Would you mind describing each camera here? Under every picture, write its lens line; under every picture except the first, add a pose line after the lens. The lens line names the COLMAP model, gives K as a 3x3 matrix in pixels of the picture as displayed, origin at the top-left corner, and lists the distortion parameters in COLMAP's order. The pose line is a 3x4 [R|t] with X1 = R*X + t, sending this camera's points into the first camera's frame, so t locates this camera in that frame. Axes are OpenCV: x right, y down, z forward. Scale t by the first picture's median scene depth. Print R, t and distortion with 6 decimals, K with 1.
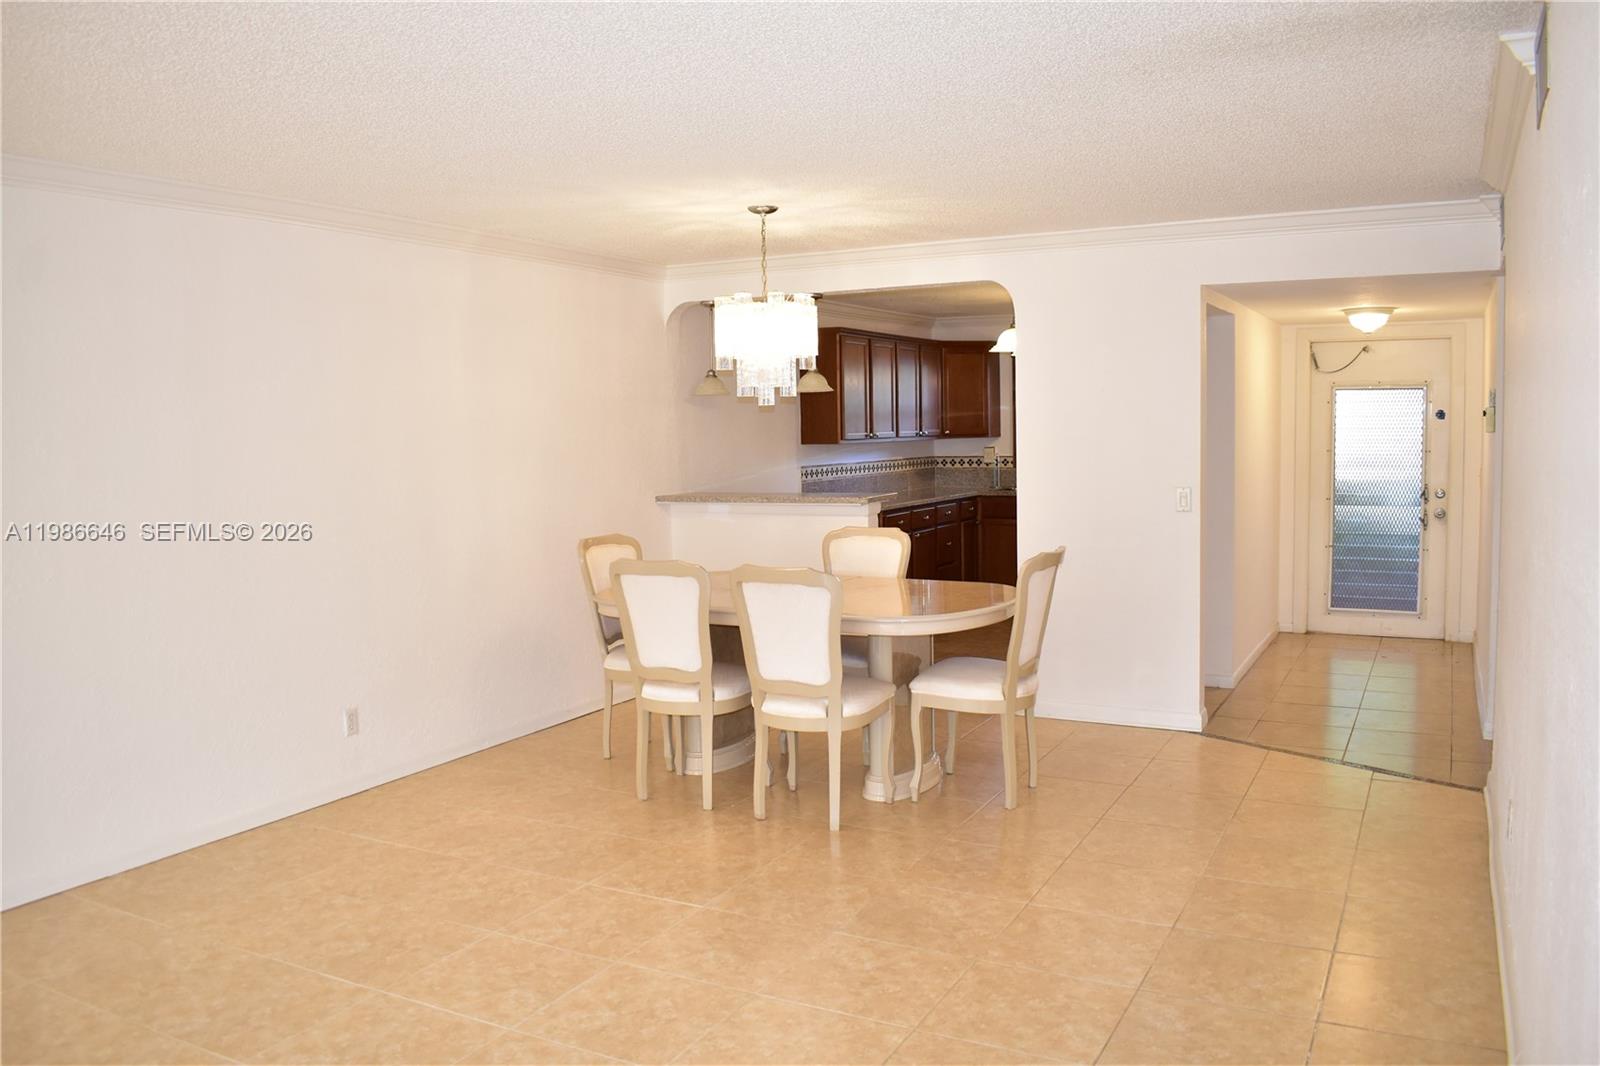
lens RADIAL K [[1246.0, 0, 800.0], [0, 1246.0, 533.0], [0, 0, 1]] dist [-0.088420, 0.004728]
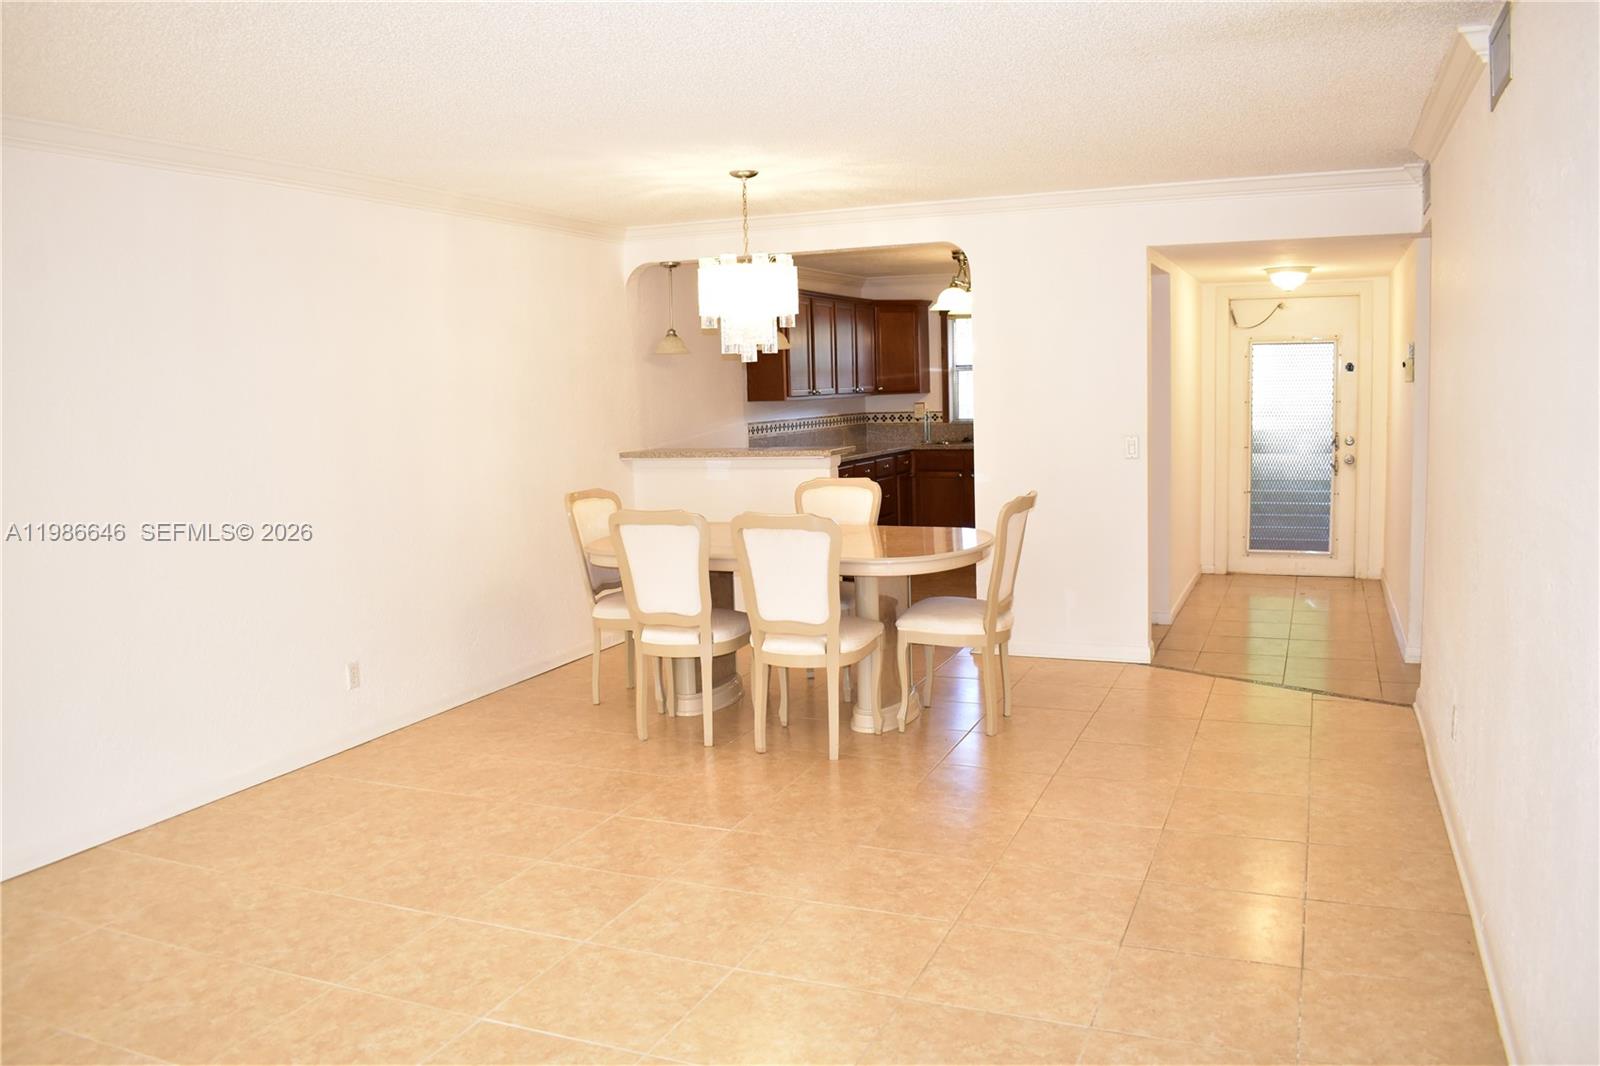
lens RADIAL K [[1246.0, 0, 800.0], [0, 1246.0, 533.0], [0, 0, 1]] dist [-0.088420, 0.004728]
pose [[0.995902, -0.020270, 0.088136, -0.085227], [0.017520, 0.999338, 0.031869, 0.009316], [-0.088723, -0.030195, 0.995599, -0.053365]]
